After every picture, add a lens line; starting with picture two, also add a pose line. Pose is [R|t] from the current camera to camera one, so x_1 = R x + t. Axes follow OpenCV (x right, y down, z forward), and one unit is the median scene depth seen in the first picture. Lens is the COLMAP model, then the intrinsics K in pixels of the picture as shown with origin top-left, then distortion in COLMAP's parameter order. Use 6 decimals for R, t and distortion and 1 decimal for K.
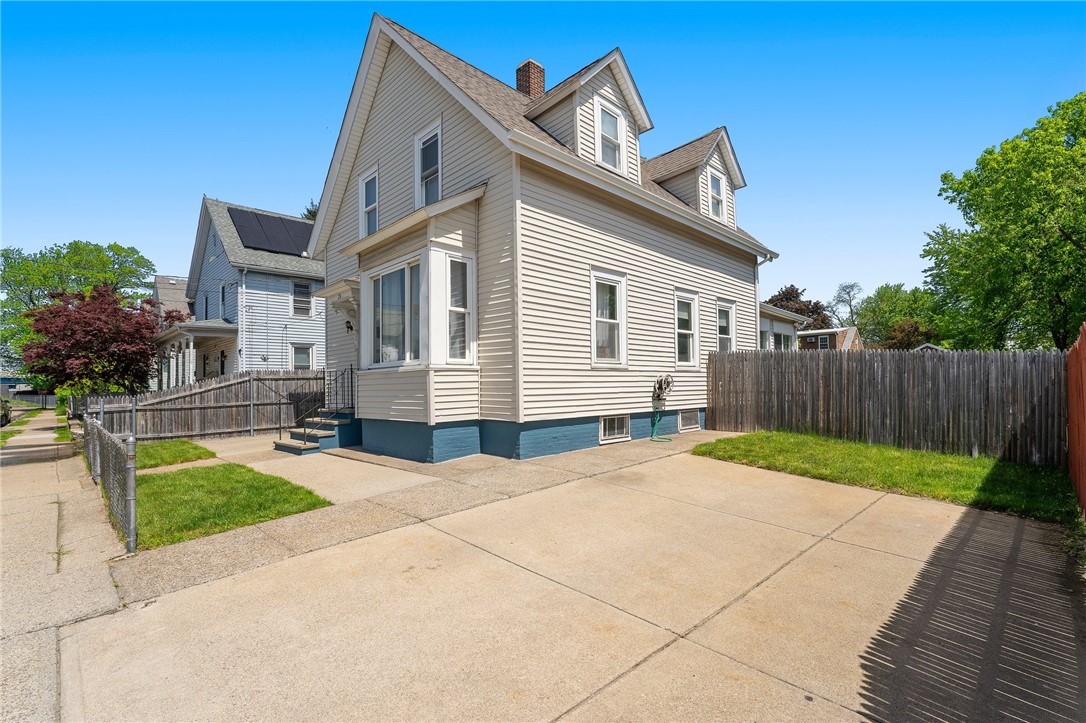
lens RADIAL K [[503.1, 0, 544.2], [0, 503.1, 389.0], [0, 0, 1]] dist [0.000232, -0.000088]
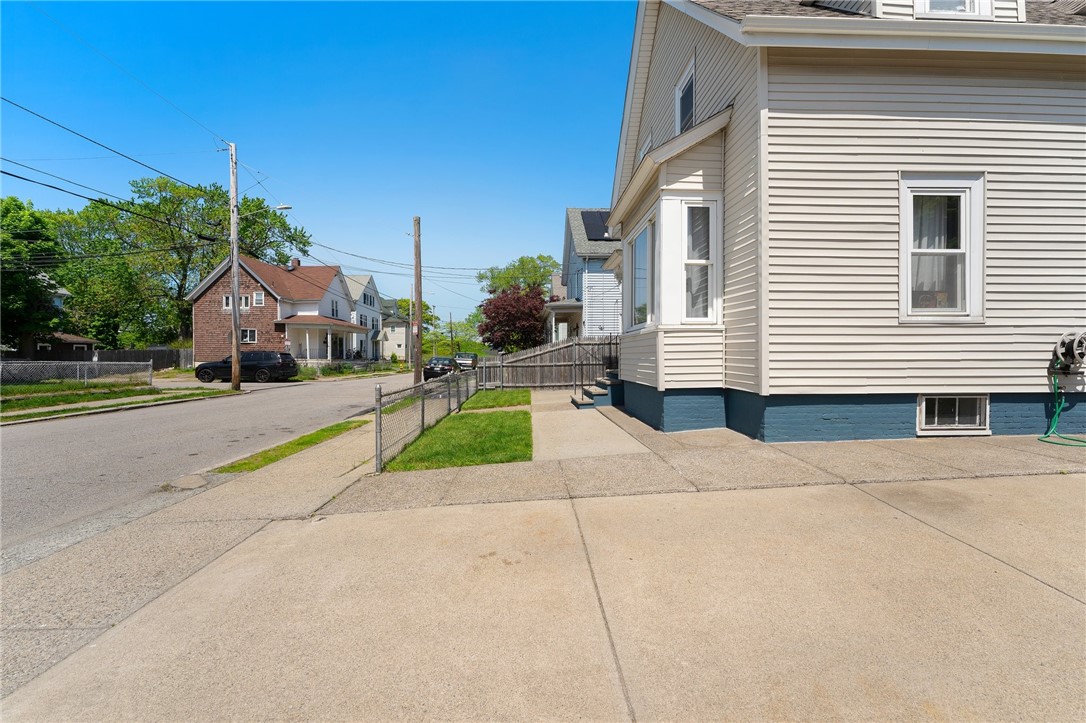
lens RADIAL K [[436.9, 0, 543.0], [0, 436.9, 361.5], [0, 0, 1]] dist [0.000226, -0.000170]
pose [[0.739145, 0.021650, -0.673198, 0.144180], [-0.011019, 0.999738, 0.020053, 0.003917], [0.673456, -0.007404, 0.739190, 0.243456]]
